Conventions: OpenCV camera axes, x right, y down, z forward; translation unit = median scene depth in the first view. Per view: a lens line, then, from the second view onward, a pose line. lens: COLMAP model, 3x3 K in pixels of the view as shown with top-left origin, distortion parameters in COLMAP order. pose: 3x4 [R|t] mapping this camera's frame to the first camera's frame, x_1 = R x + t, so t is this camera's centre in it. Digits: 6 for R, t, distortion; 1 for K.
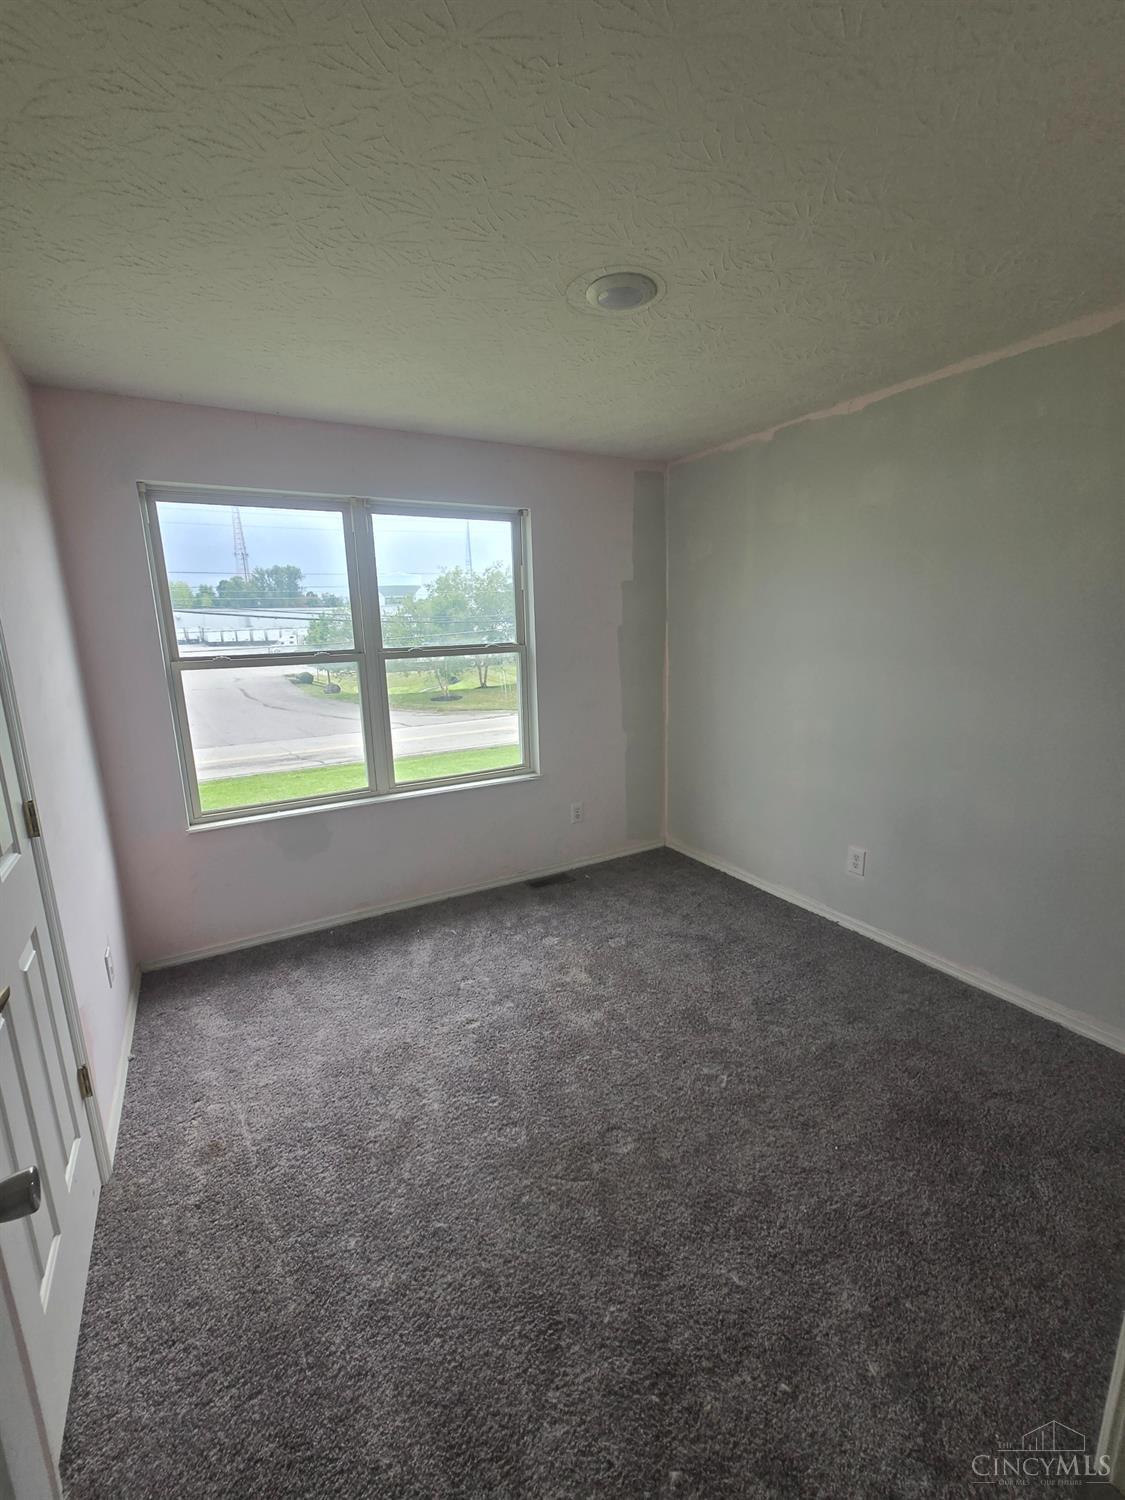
lens RADIAL K [[631.6, 0, 562.5], [0, 631.6, 750.0], [0, 0, 1]] dist [0.000921, 0.000420]
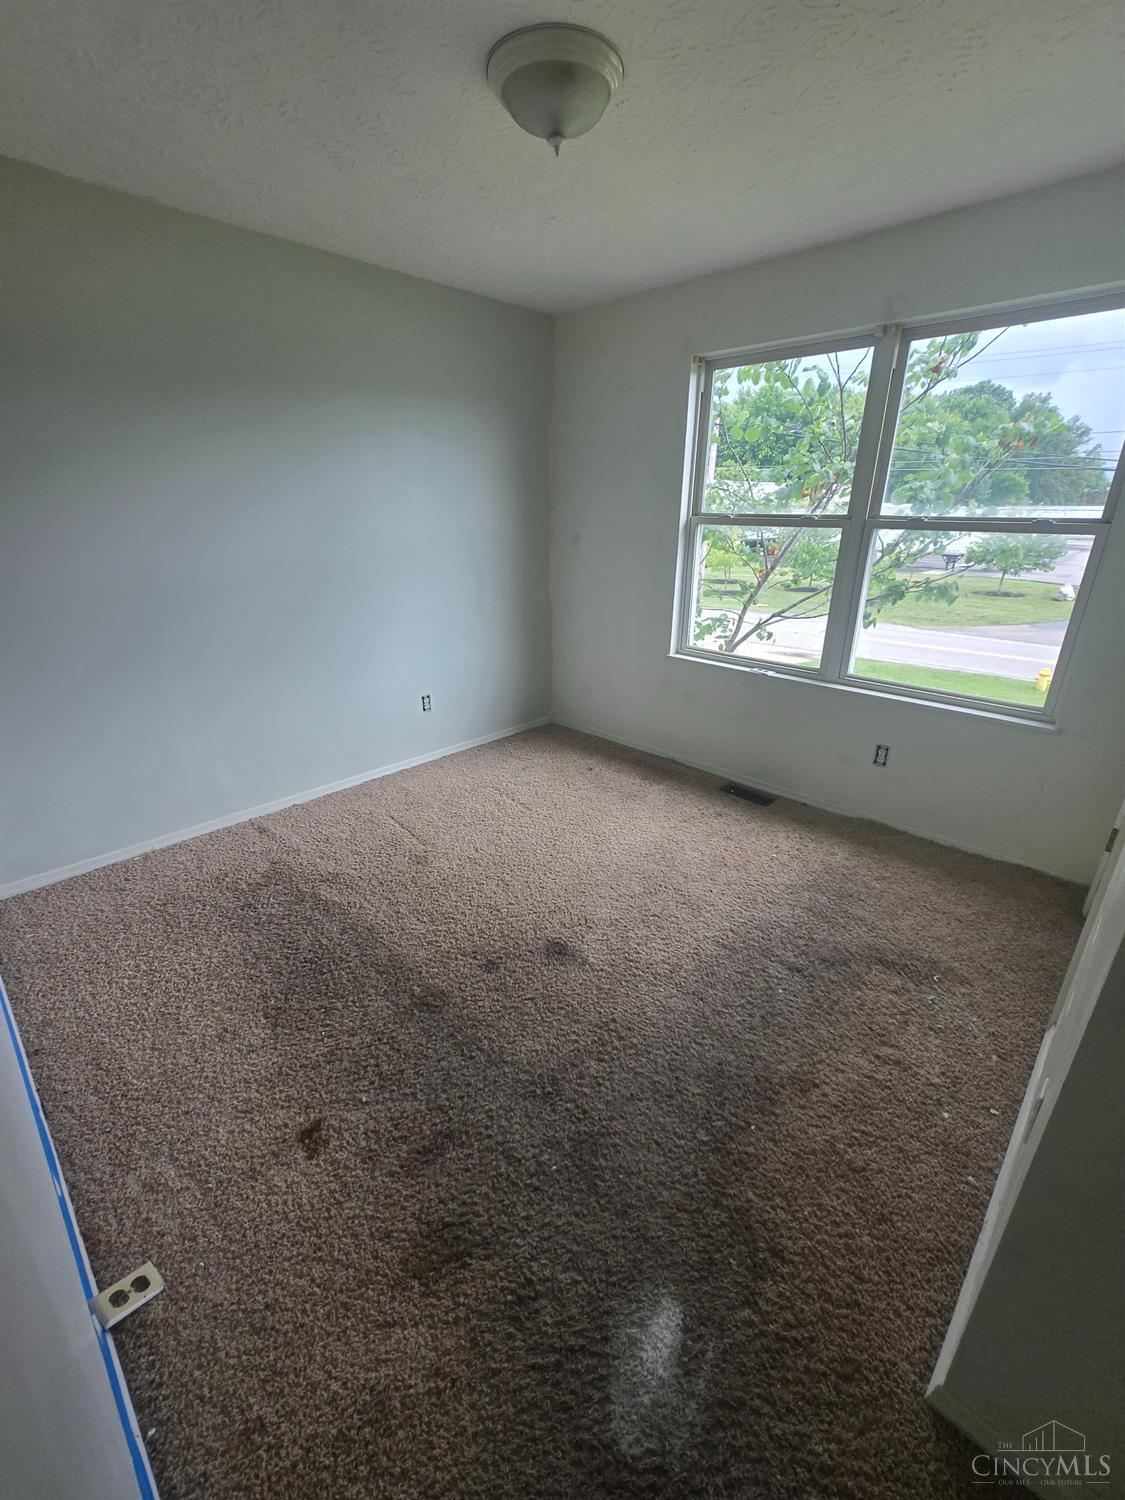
lens RADIAL K [[631.6, 0, 562.5], [0, 631.6, 750.0], [0, 0, 1]] dist [0.000921, 0.000420]
pose [[0.277980, 0.373742, -0.884897, 0.504931], [-0.201786, 0.923370, 0.326603, -0.062440], [0.939154, 0.087770, 0.332095, 0.359398]]
